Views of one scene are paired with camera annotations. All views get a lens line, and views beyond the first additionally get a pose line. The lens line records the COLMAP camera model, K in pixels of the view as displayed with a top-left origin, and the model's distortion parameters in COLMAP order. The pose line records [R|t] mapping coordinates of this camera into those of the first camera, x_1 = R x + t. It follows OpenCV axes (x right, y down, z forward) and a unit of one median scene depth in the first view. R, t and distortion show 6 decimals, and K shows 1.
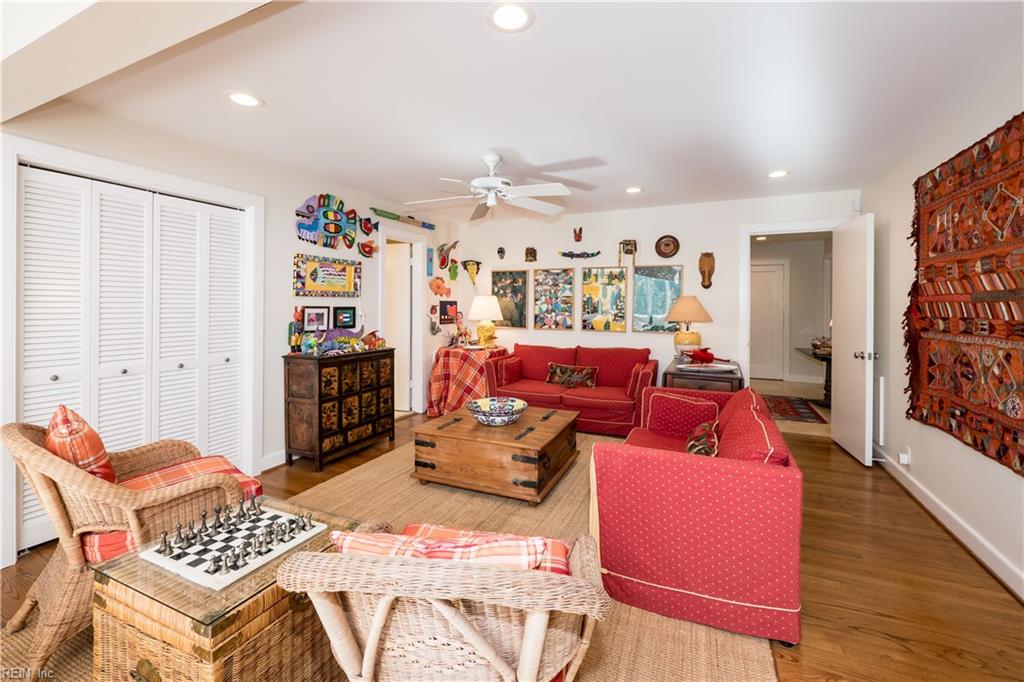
lens RADIAL K [[420.9, 0, 520.0], [0, 420.9, 303.5], [0, 0, 1]] dist [-0.001048, 0.000006]
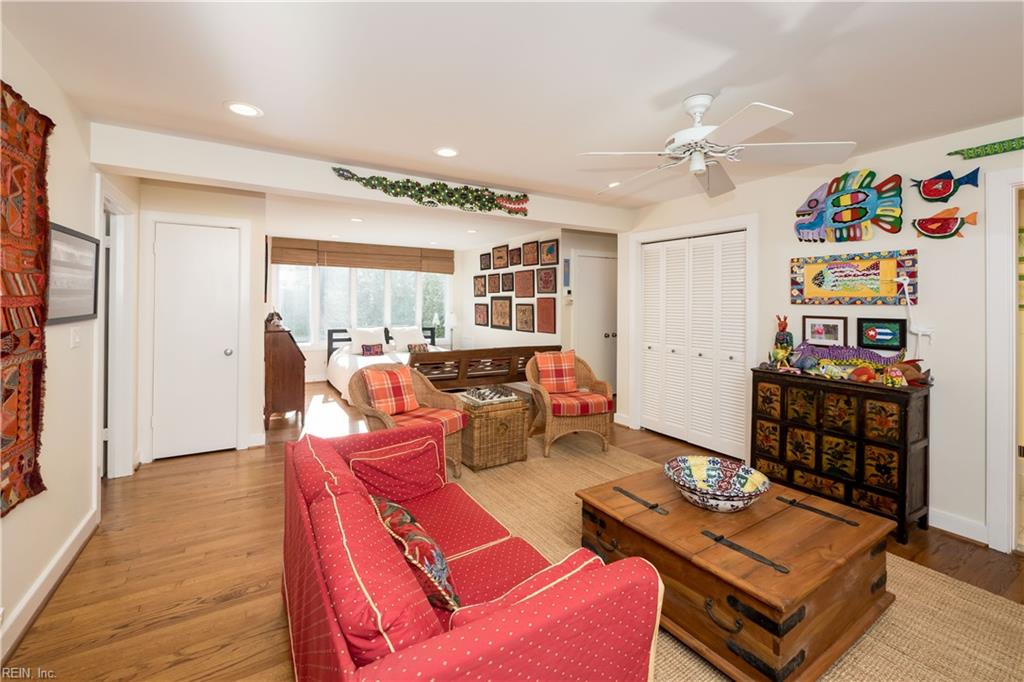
lens RADIAL K [[420.9, 0, 498.0], [0, 420.9, 304.2], [0, 0, 1]] dist [-0.001048, 0.000006]
pose [[-0.562631, -0.009432, -0.826654, 0.550607], [-0.010106, 0.999939, -0.004530, -0.006885], [0.826647, 0.005805, -0.562692, 0.907395]]
